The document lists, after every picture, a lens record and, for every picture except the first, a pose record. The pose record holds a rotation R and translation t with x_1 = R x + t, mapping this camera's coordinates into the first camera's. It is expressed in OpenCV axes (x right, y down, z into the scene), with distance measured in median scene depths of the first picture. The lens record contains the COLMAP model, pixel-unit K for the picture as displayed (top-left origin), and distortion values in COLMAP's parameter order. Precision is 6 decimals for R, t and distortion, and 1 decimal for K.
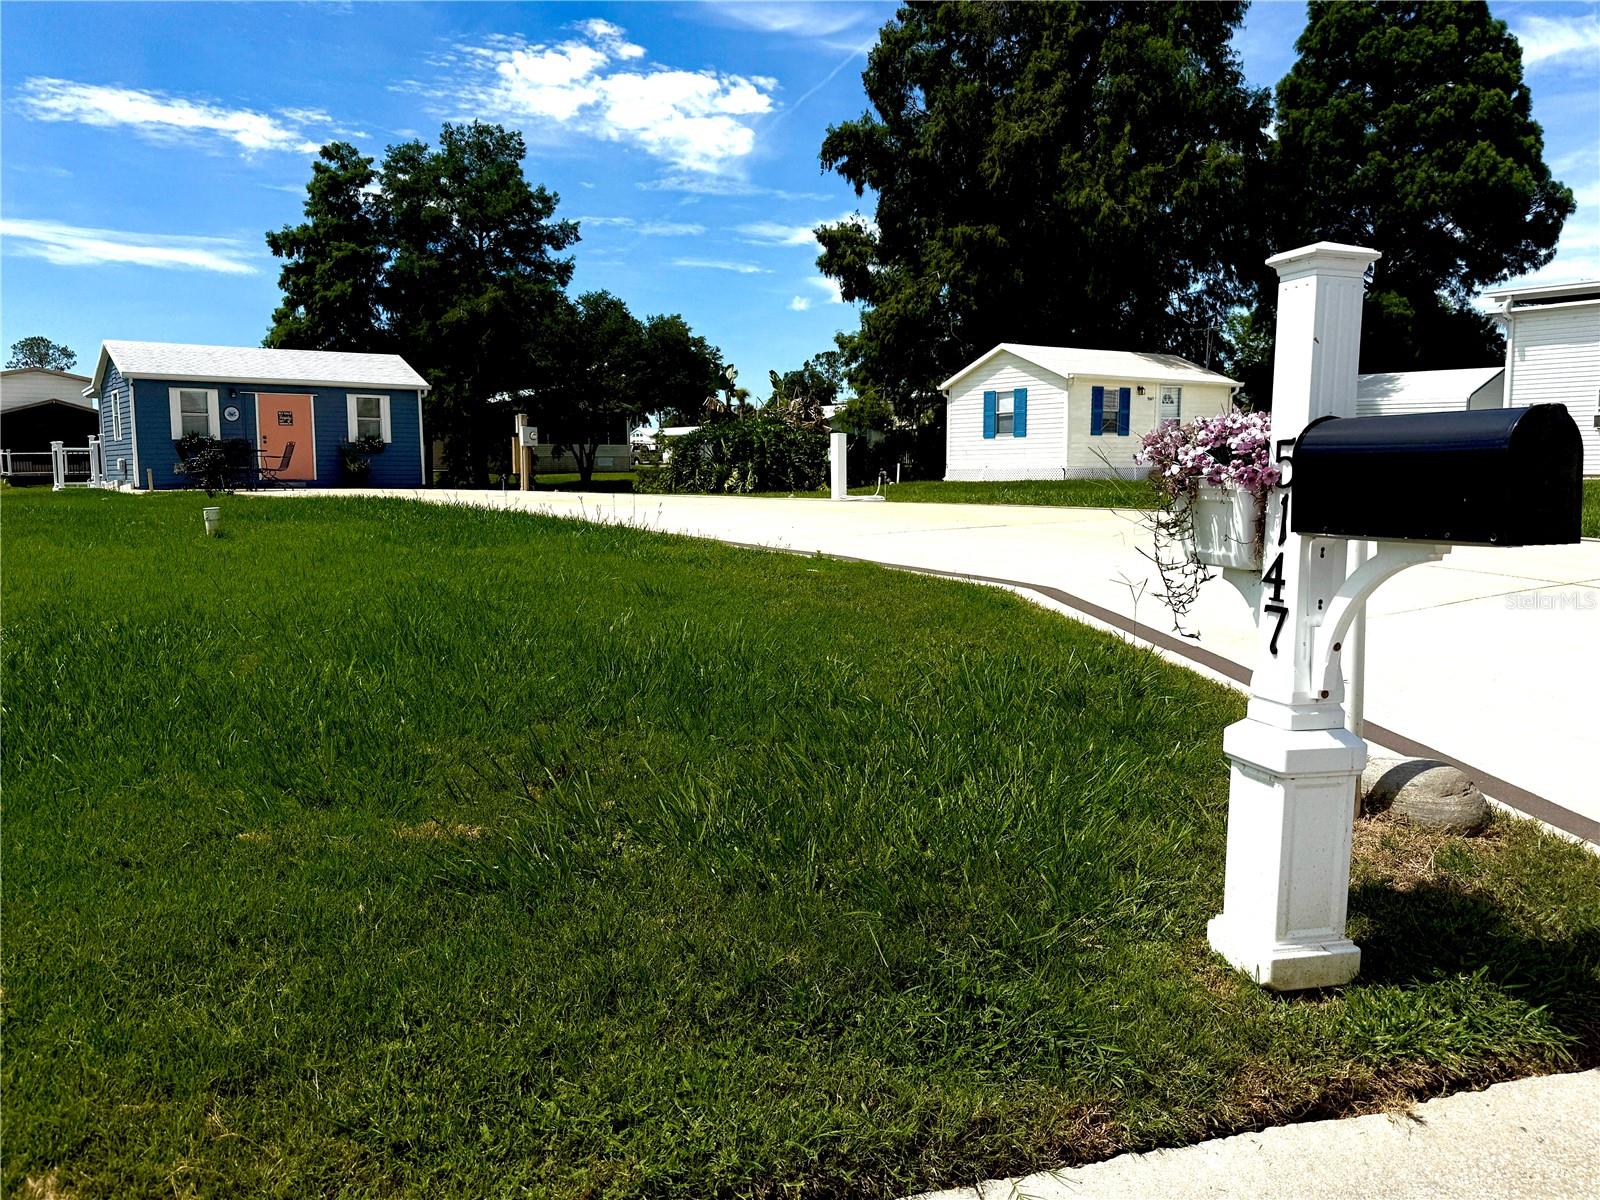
lens RADIAL K [[1292.2, 0, 778.8], [0, 1292.2, 635.9], [0, 0, 1]] dist [0.069142, -0.097014]
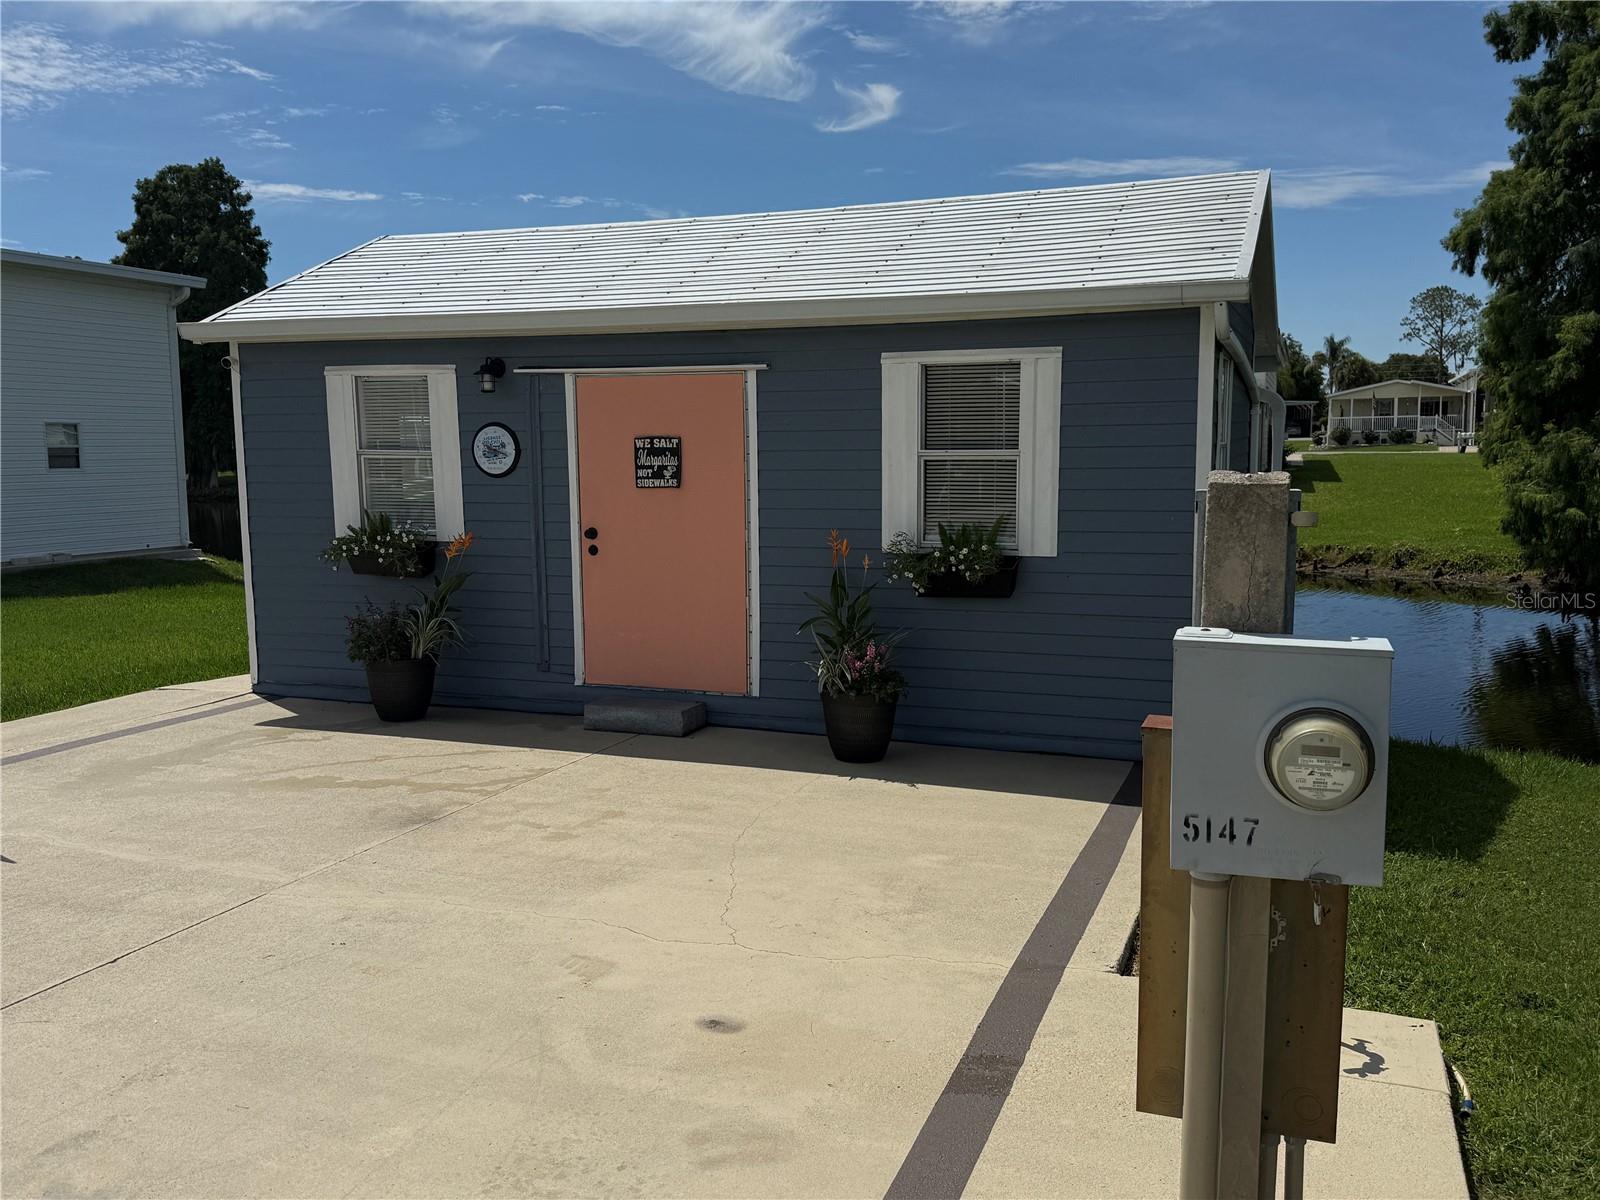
lens RADIAL K [[1385.0, 0, 788.8], [0, 1385.0, 628.3], [0, 0, 1]] dist [0.088415, -0.137798]
pose [[0.552890, 0.107067, -0.826347, -0.110474], [-0.095518, 0.993317, 0.064792, -0.131829], [0.827761, 0.043108, 0.559422, 0.744037]]
